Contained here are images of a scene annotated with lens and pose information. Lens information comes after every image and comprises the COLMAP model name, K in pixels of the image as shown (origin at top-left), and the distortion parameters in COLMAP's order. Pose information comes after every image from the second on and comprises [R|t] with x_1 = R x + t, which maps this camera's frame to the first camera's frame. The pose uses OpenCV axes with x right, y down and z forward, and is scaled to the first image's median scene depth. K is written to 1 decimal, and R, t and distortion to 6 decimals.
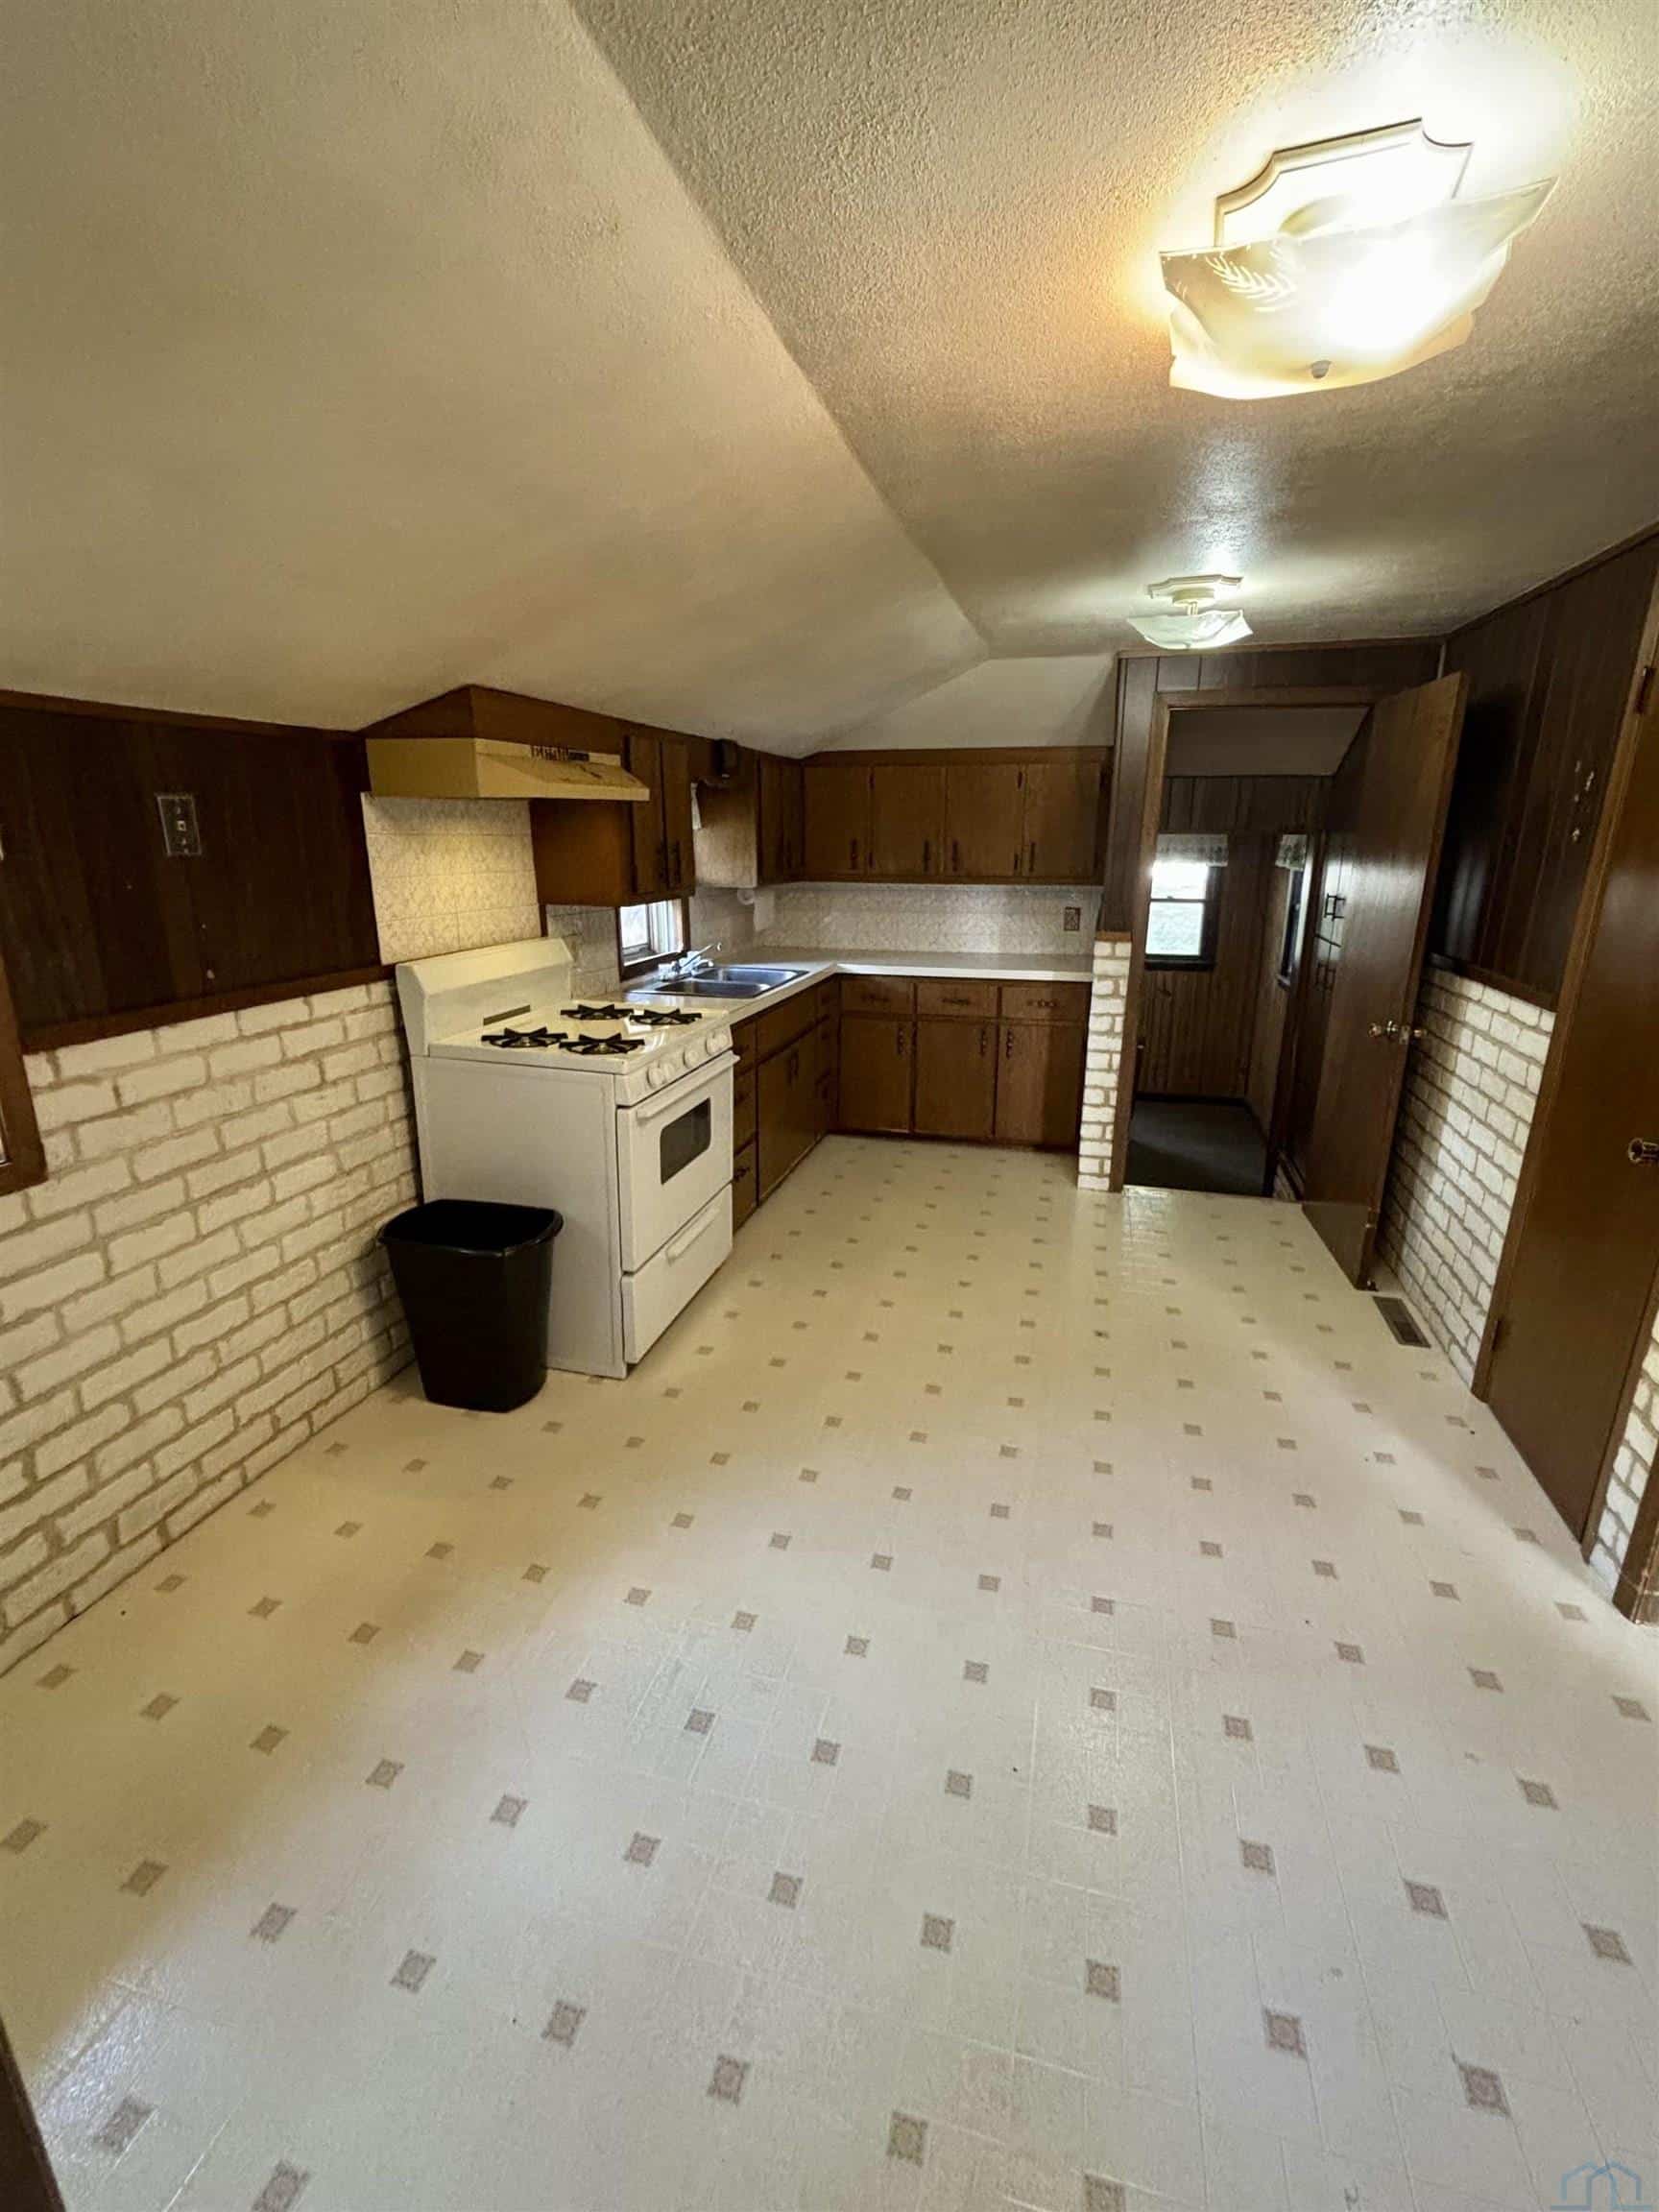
lens RADIAL K [[975.5, 0, 829.5], [0, 975.5, 1106.0], [0, 0, 1]] dist [0.000187, -0.000034]
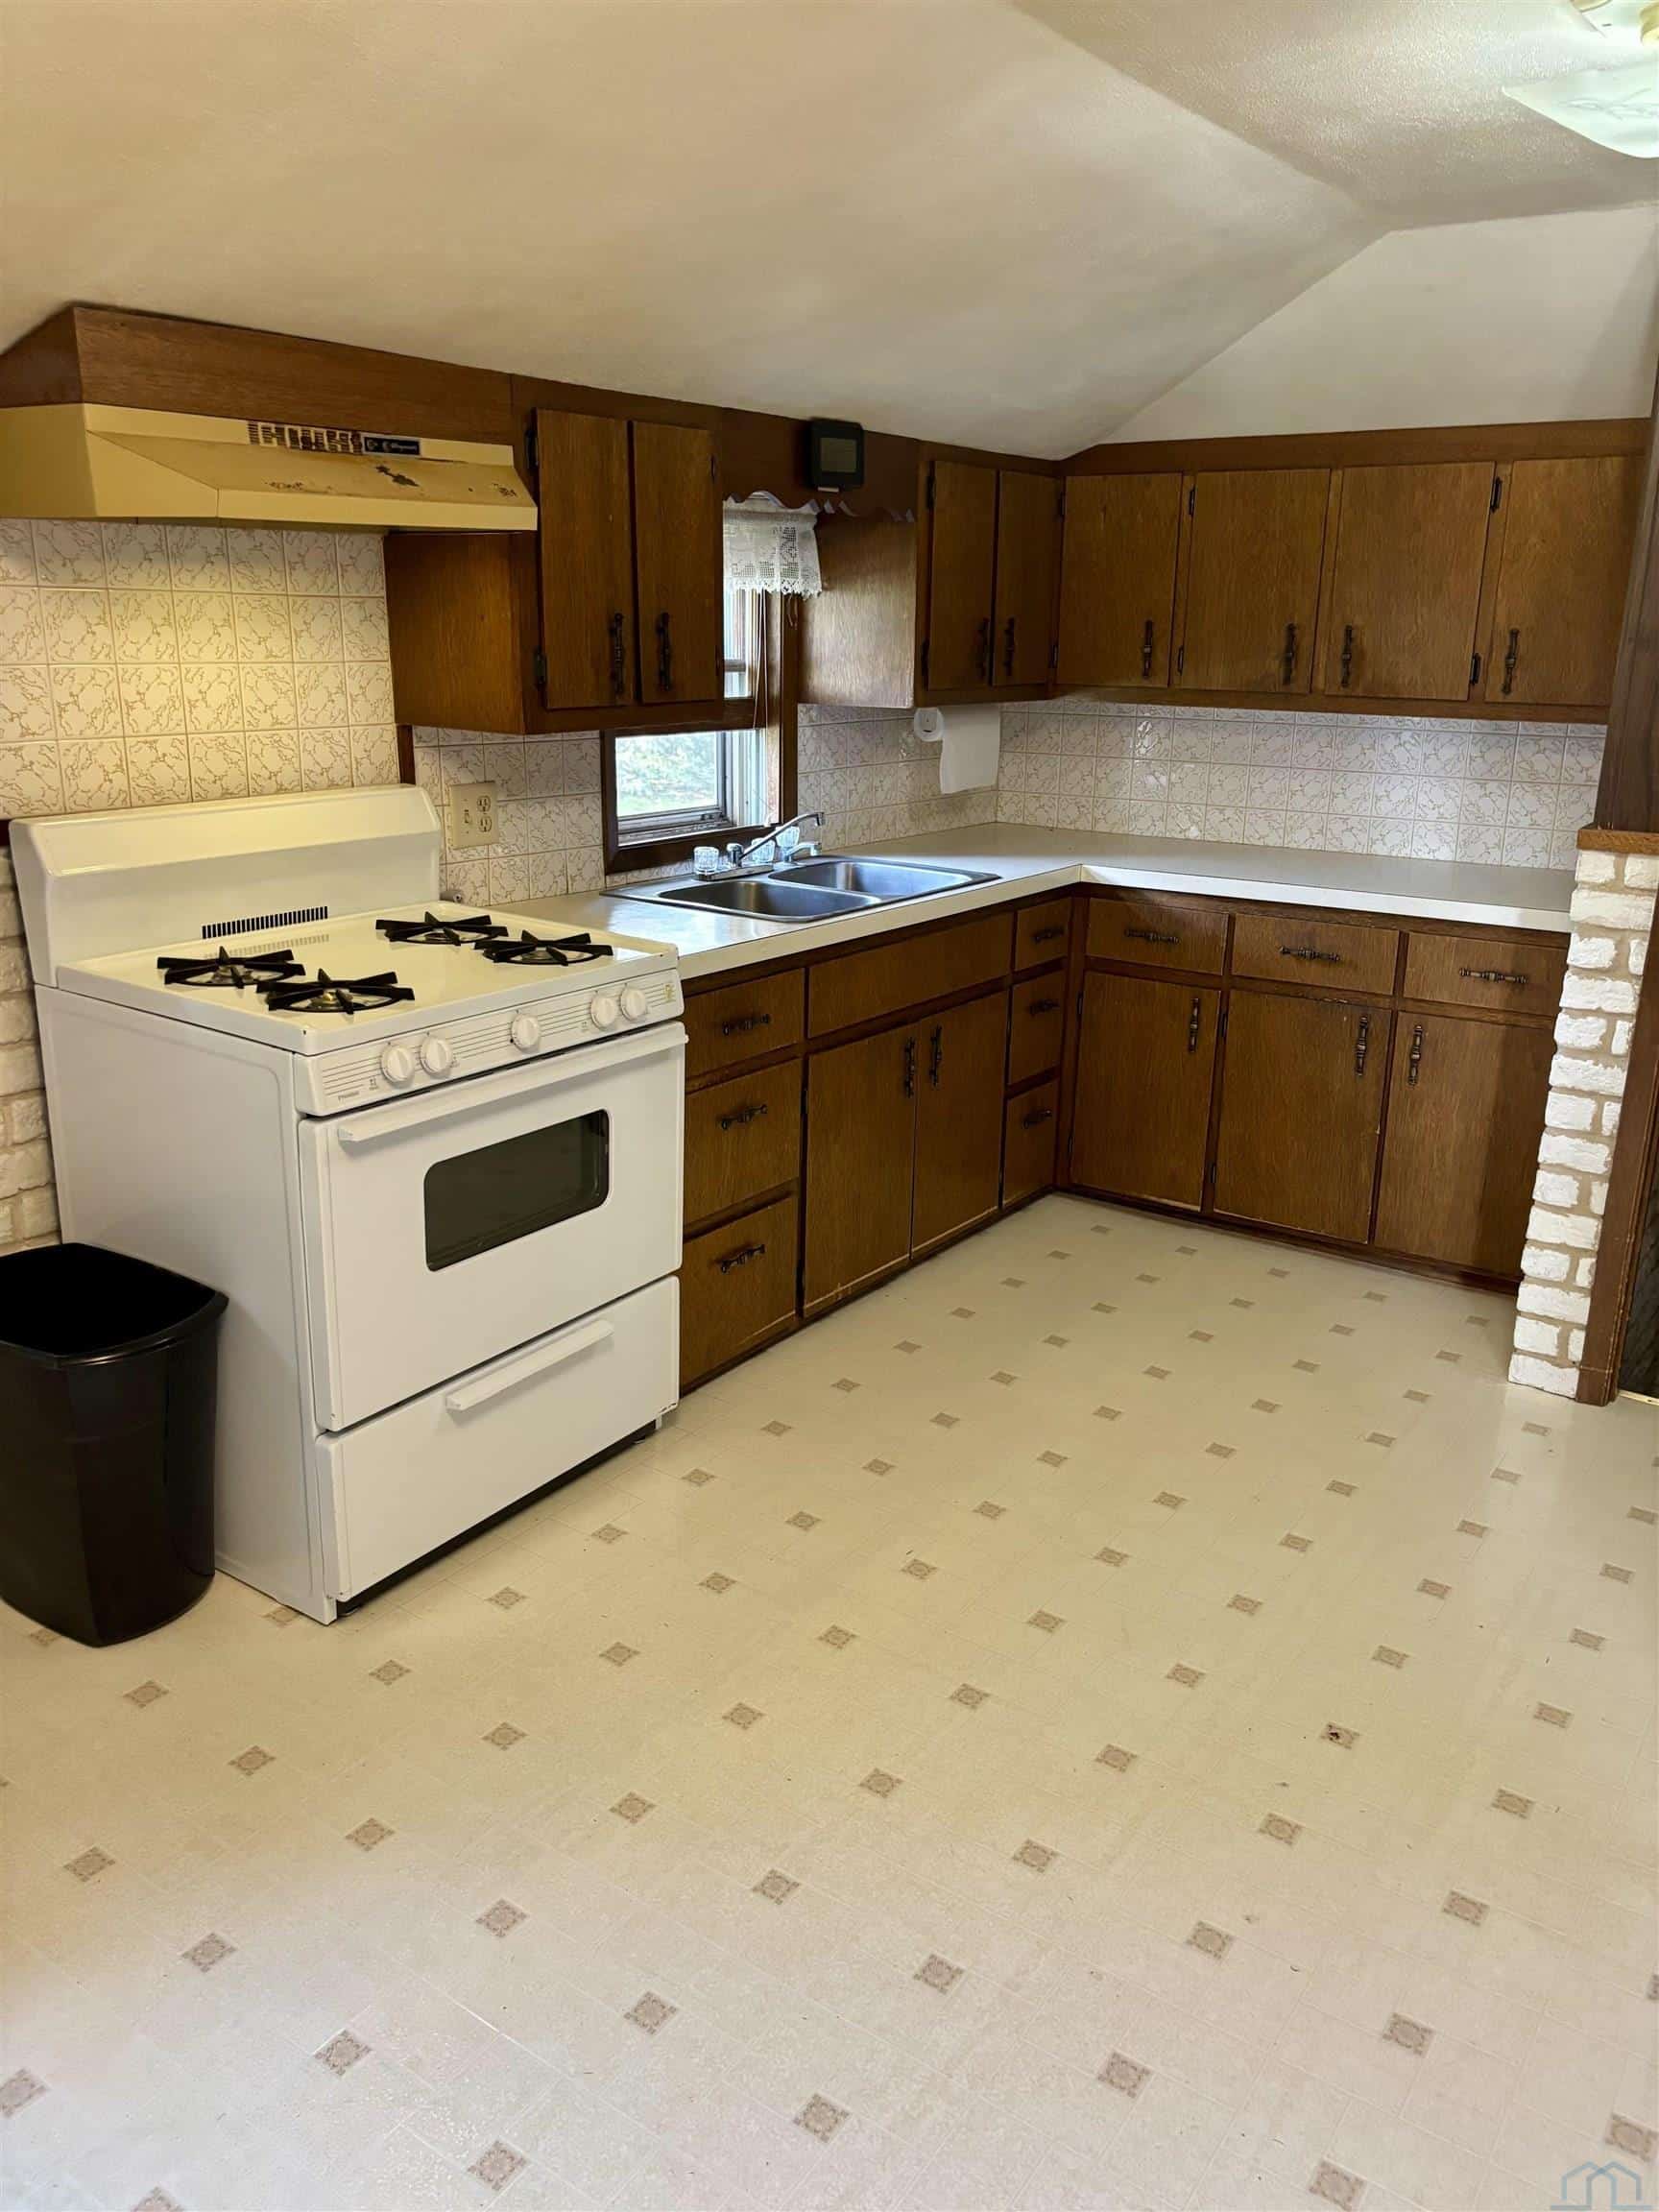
lens RADIAL K [[1689.4, 0, 829.5], [0, 1689.4, 1106.0], [0, 0, 1]] dist [0.006741, -0.002295]
pose [[0.941004, 0.105945, -0.321382, 0.204195], [-0.102808, 0.994341, 0.026768, -0.035009], [0.322399, 0.007852, 0.946571, 0.144063]]
